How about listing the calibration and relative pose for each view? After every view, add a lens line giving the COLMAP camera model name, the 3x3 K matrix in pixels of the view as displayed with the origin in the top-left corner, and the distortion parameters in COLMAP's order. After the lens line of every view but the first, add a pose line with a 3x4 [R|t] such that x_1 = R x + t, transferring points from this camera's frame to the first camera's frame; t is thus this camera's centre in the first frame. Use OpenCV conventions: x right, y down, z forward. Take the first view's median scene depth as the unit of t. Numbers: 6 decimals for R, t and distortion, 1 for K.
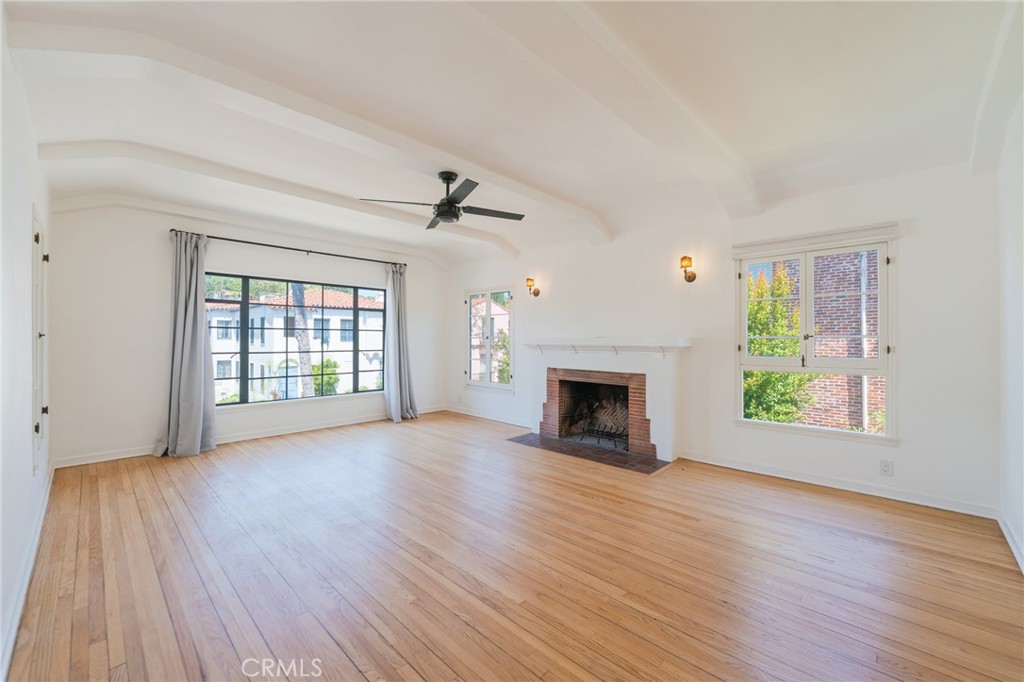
lens RADIAL K [[416.2, 0, 517.6], [0, 416.2, 339.0], [0, 0, 1]] dist [0.000898, -0.000082]
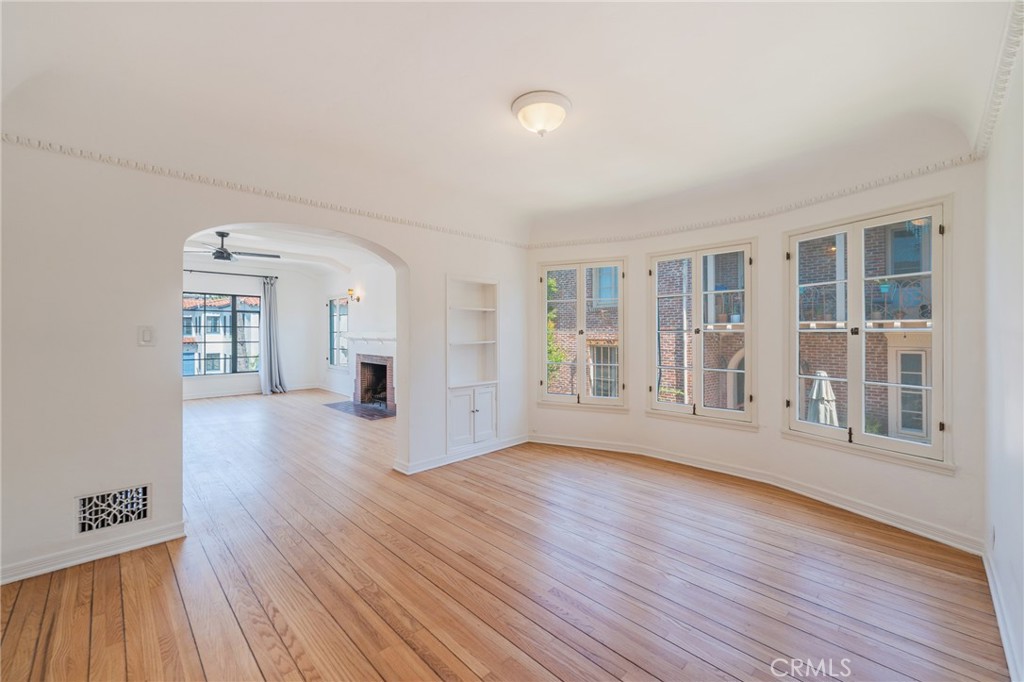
lens RADIAL K [[416.2, 0, 506.0], [0, 416.2, 335.7], [0, 0, 1]] dist [0.000898, -0.000082]
pose [[0.999631, -0.000110, -0.027151, 0.515858], [0.000274, 0.999982, 0.006046, 0.000092], [0.027150, -0.006051, 0.999613, -0.322251]]
